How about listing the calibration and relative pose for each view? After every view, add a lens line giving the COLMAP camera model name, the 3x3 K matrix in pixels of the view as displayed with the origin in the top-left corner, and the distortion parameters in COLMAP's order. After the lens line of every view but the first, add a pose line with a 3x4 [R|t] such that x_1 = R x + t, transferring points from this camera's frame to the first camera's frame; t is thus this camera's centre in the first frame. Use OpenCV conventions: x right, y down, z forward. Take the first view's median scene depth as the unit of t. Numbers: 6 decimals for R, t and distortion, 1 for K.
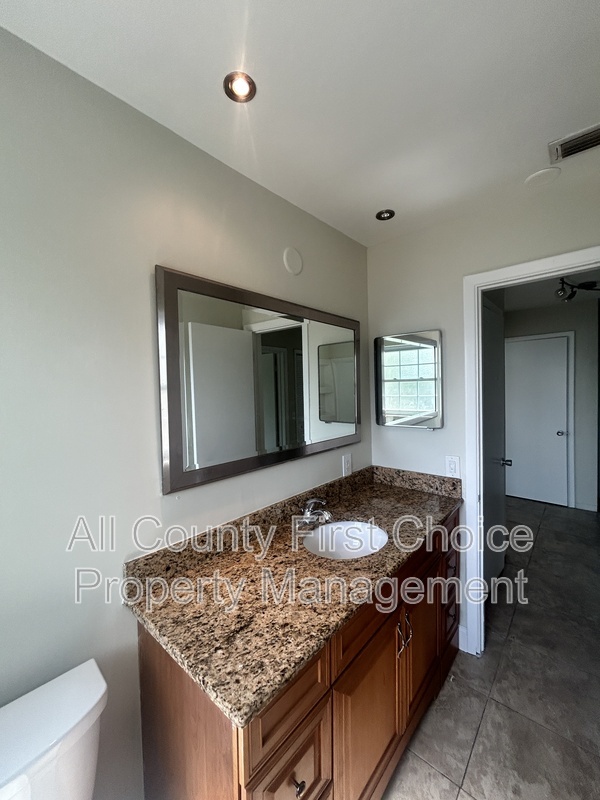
lens RADIAL K [[320.5, 0, 297.3], [0, 320.5, 394.2], [0, 0, 1]] dist [0.000933, -0.000915]
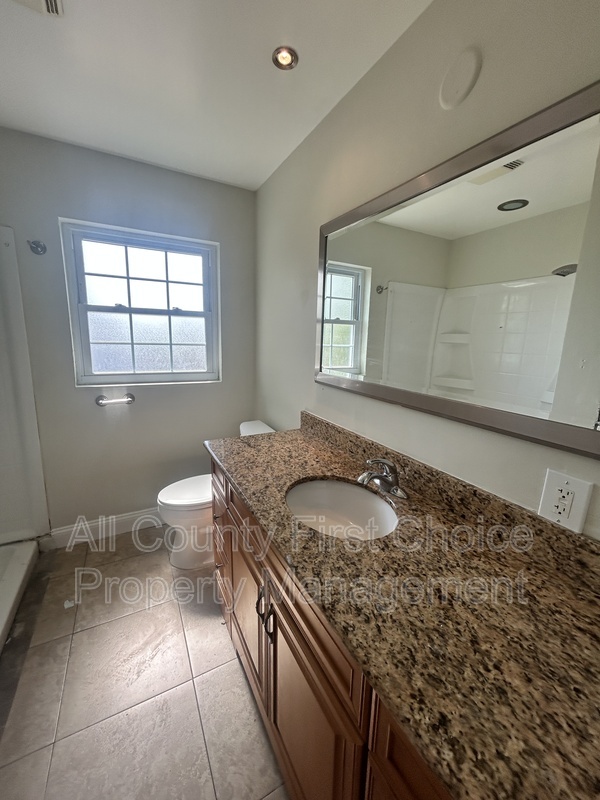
lens RADIAL K [[320.5, 0, 300.1], [0, 320.5, 401.2], [0, 0, 1]] dist [0.000933, -0.000915]
pose [[-0.341868, 0.200441, -0.918123, 0.960689], [-0.040207, 0.972974, 0.227387, 0.049885], [0.938888, 0.114651, -0.324569, 1.314546]]
